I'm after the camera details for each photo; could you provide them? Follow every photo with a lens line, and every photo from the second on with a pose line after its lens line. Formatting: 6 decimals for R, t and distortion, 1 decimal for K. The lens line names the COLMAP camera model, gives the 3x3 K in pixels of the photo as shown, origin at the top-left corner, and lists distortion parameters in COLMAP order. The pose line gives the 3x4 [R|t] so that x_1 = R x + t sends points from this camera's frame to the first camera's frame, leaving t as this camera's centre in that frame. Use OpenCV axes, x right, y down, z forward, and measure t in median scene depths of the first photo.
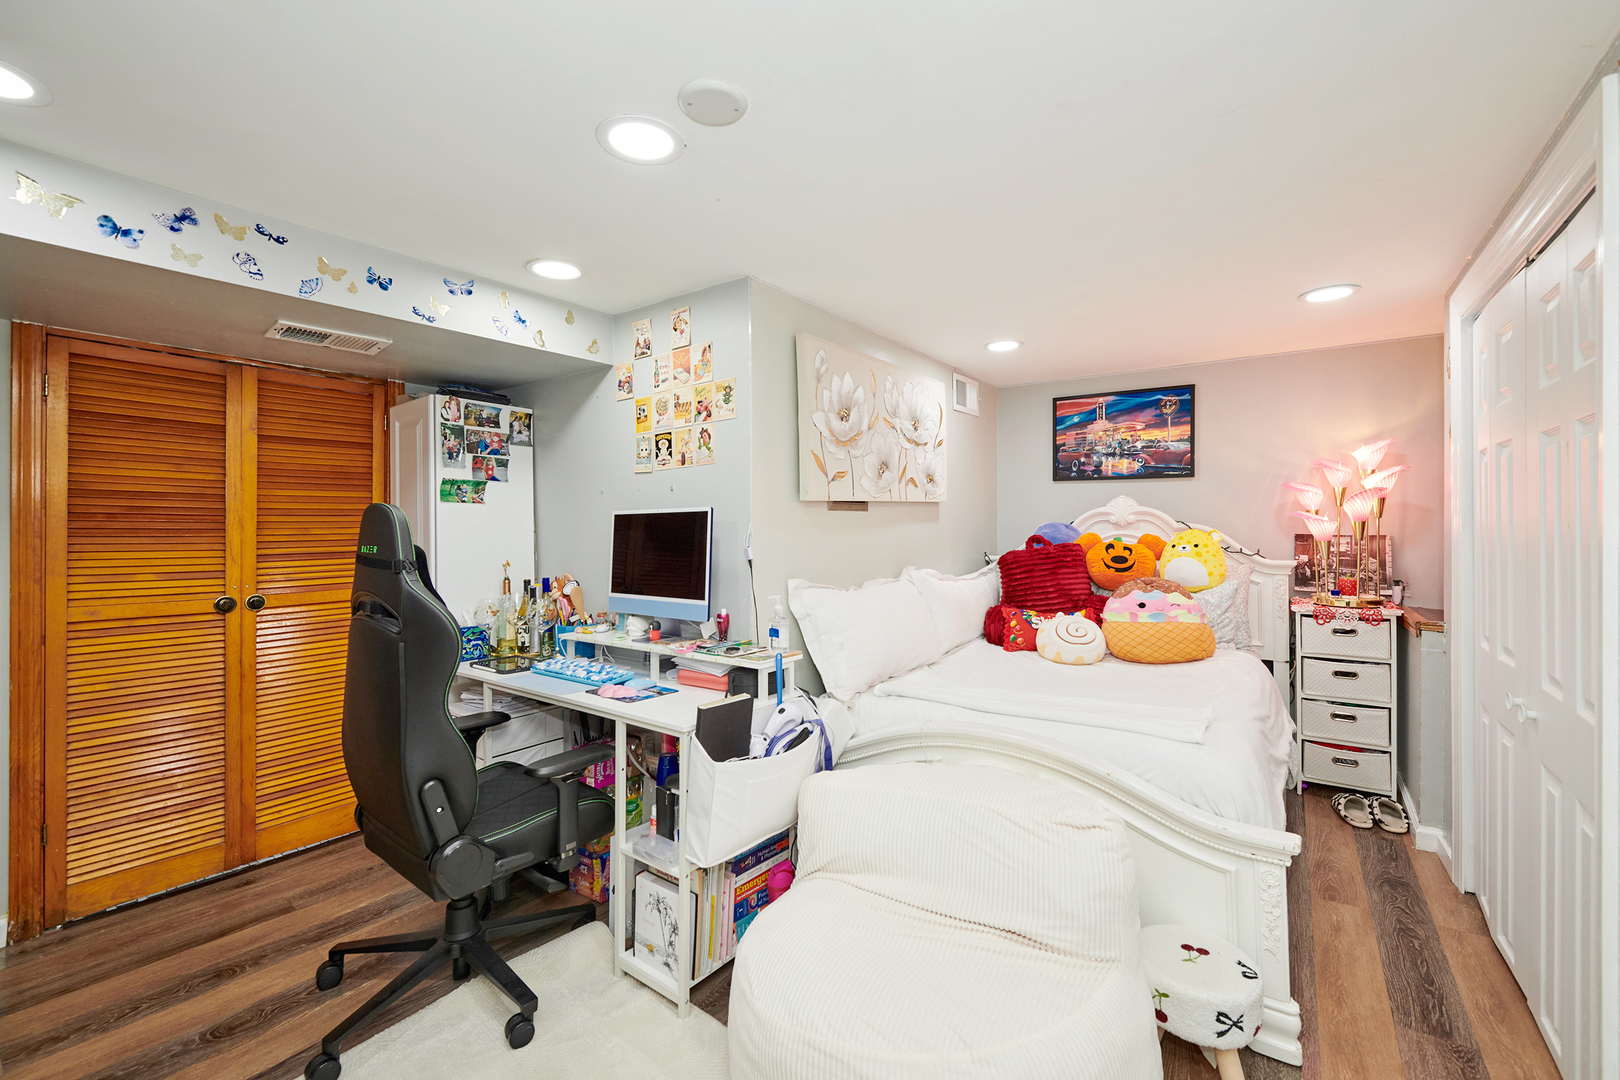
lens RADIAL K [[649.6, 0, 812.4], [0, 649.6, 527.1], [0, 0, 1]] dist [0.001256, 0.000135]
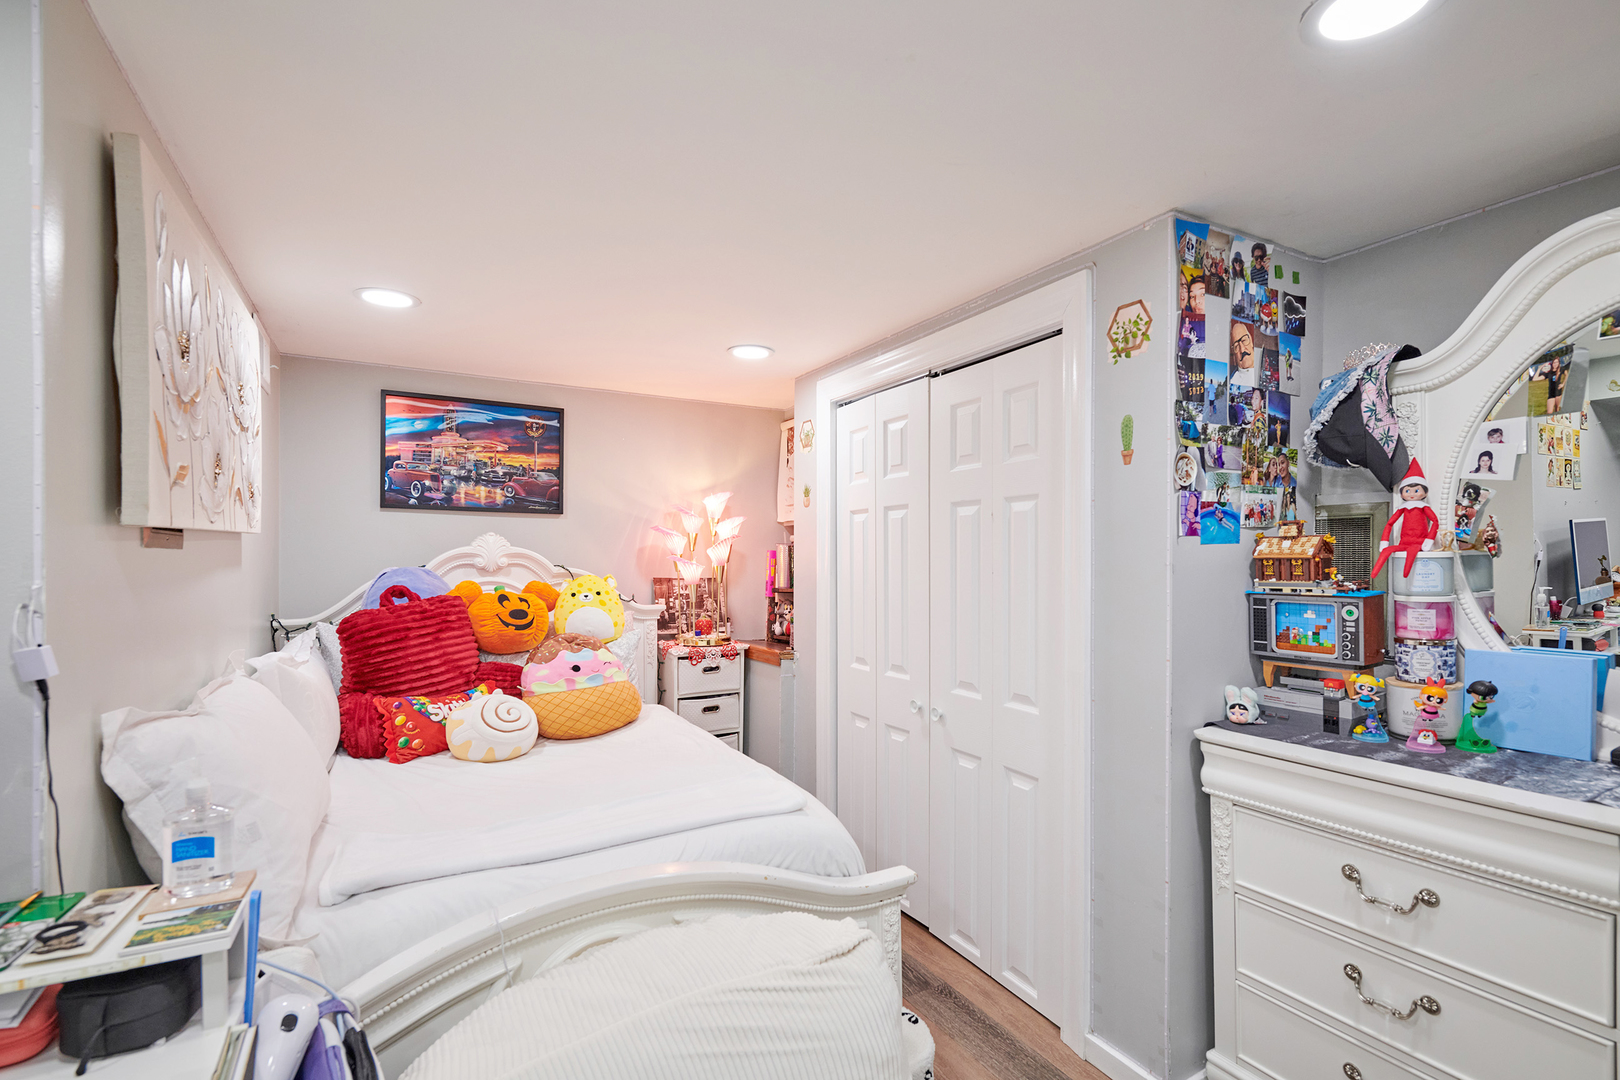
lens RADIAL K [[761.8, 0, 808.0], [0, 761.8, 558.7], [0, 0, 1]] dist [0.000043, -0.000076]
pose [[0.436004, 0.002713, 0.899940, -0.211714], [0.004414, 0.999977, -0.005154, -0.011535], [-0.899934, 0.006220, 0.435982, 0.279095]]
